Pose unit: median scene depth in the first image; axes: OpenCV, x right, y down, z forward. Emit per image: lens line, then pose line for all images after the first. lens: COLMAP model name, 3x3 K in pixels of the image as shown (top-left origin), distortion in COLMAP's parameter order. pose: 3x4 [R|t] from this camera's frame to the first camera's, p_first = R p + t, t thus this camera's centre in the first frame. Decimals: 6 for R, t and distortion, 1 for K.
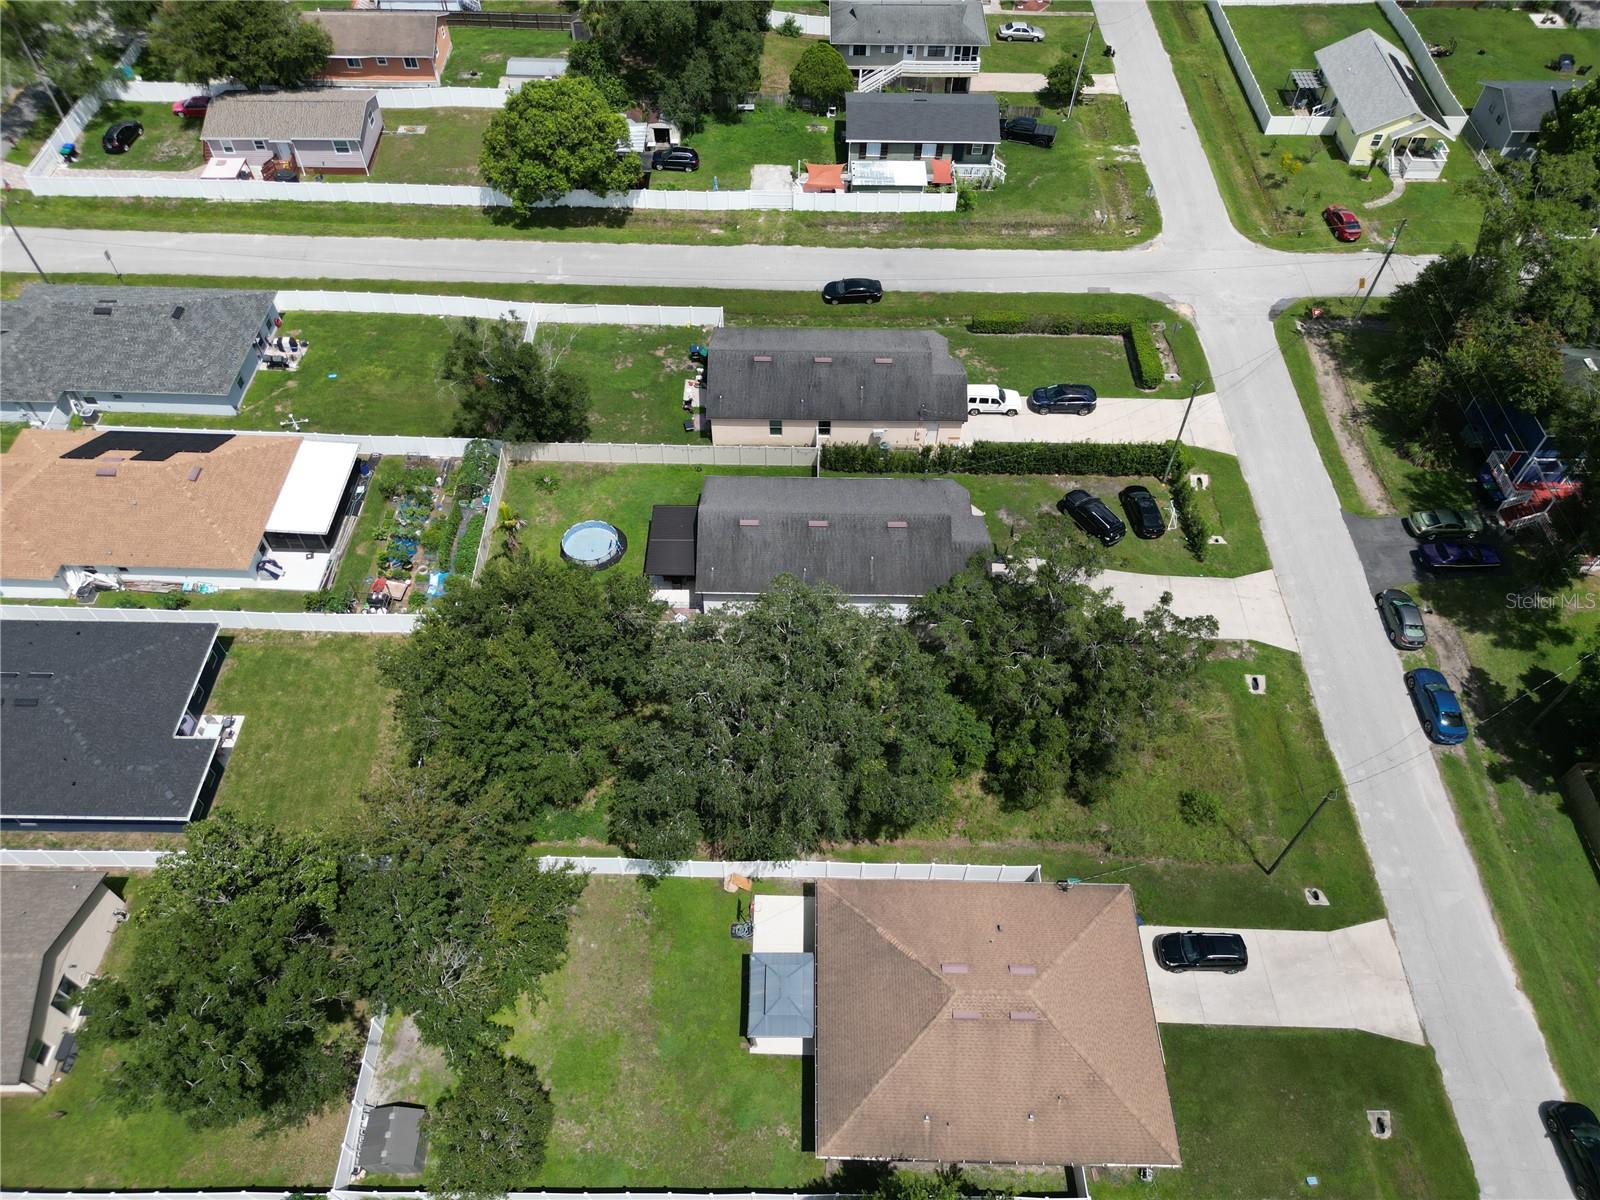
lens RADIAL K [[1124.7, 0, 798.8], [0, 1124.7, 596.0], [0, 0, 1]] dist [0.059775, -0.051975]
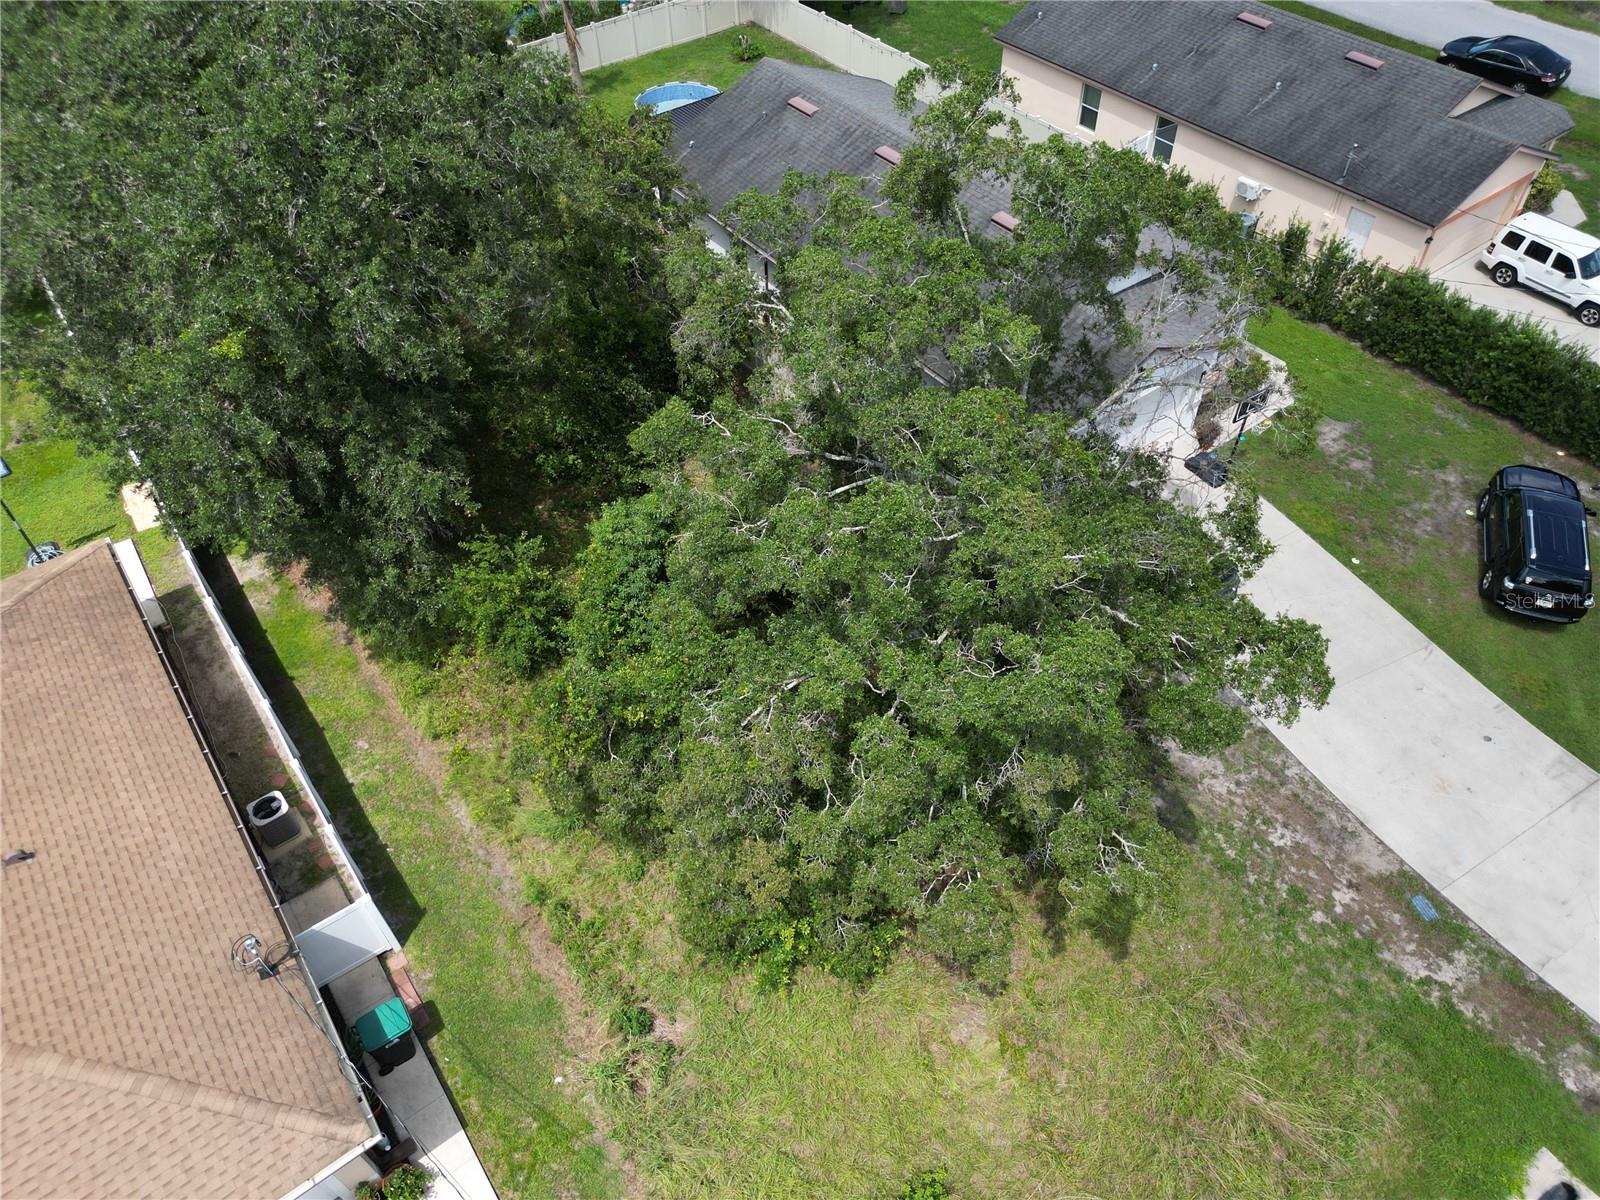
lens RADIAL K [[1124.7, 0, 801.7], [0, 1124.7, 598.5], [0, 0, 1]] dist [0.059775, -0.051975]
pose [[0.602047, 0.566643, -0.562543, 0.339452], [-0.605831, 0.783101, 0.140434, 0.033401], [0.520104, 0.256258, 0.814754, 0.606495]]
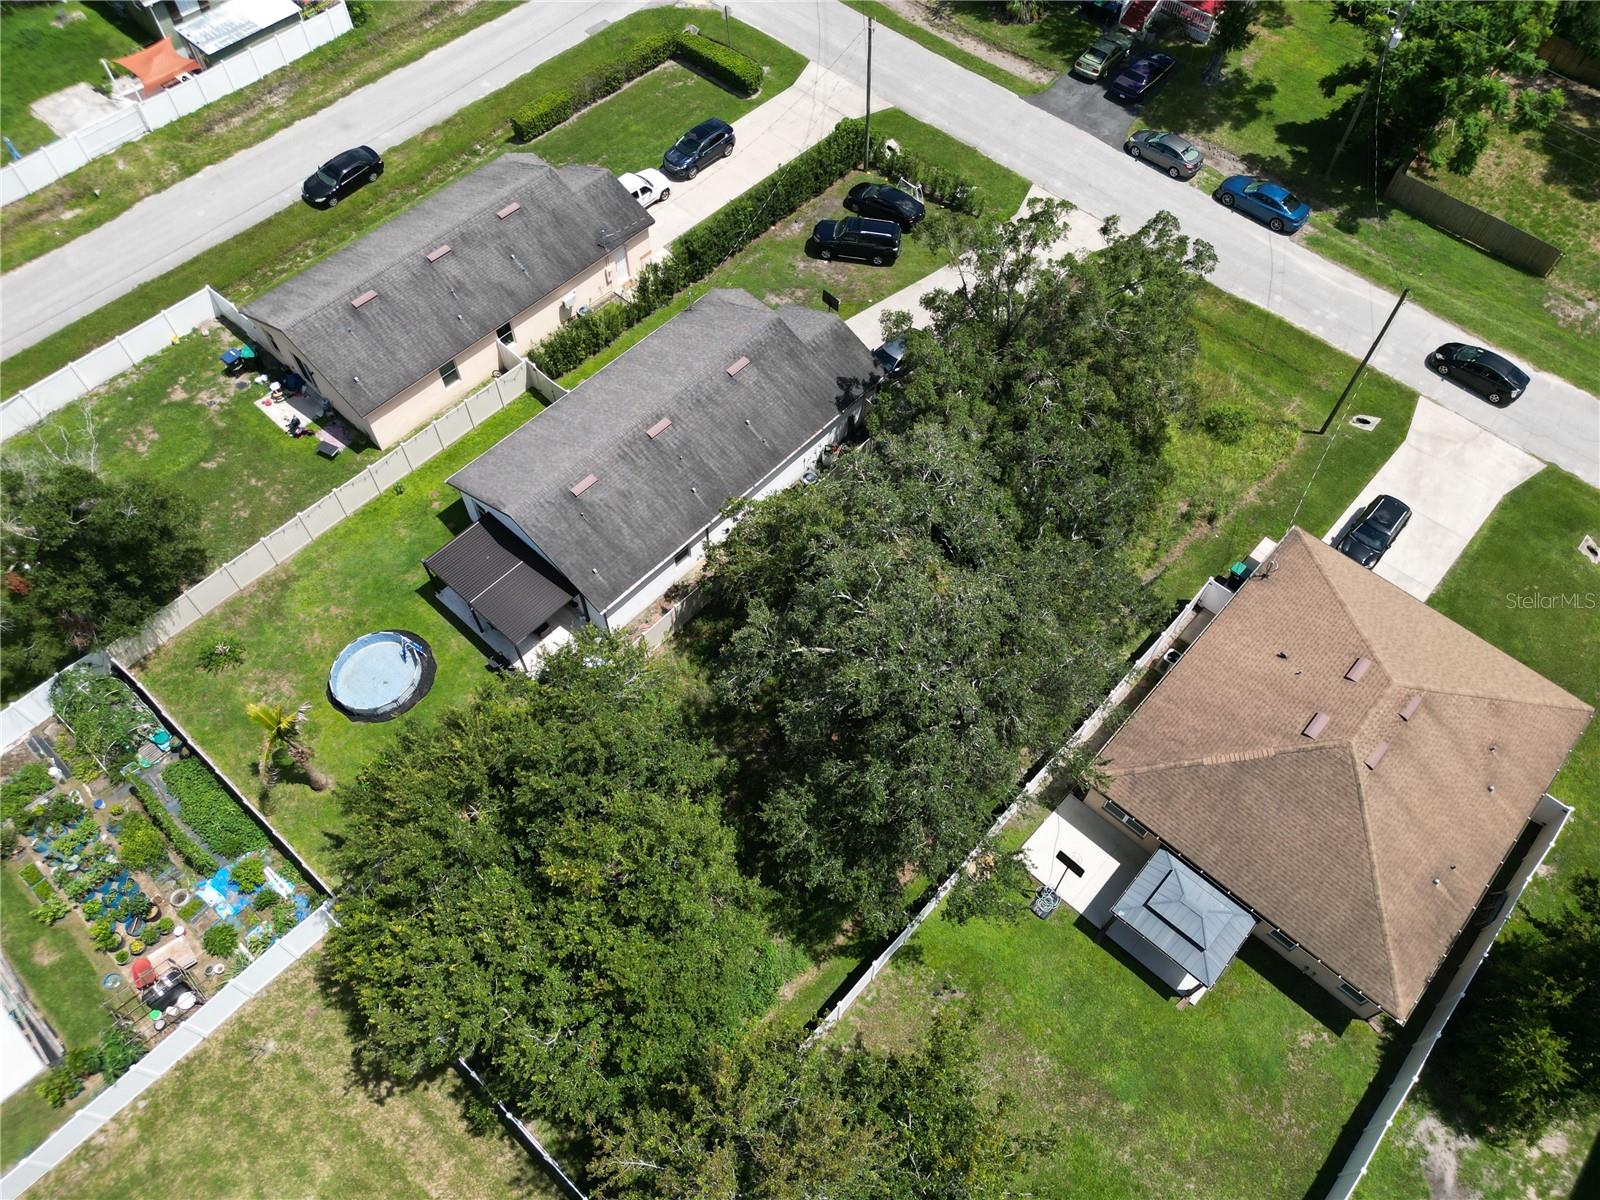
lens RADIAL K [[1124.7, 0, 797.3], [0, 1124.7, 594.9], [0, 0, 1]] dist [0.059775, -0.051975]
pose [[0.668583, -0.628971, 0.396727, -0.250557], [0.581342, 0.774754, 0.248591, -0.100986], [-0.463723, 0.064430, 0.883635, 0.330161]]
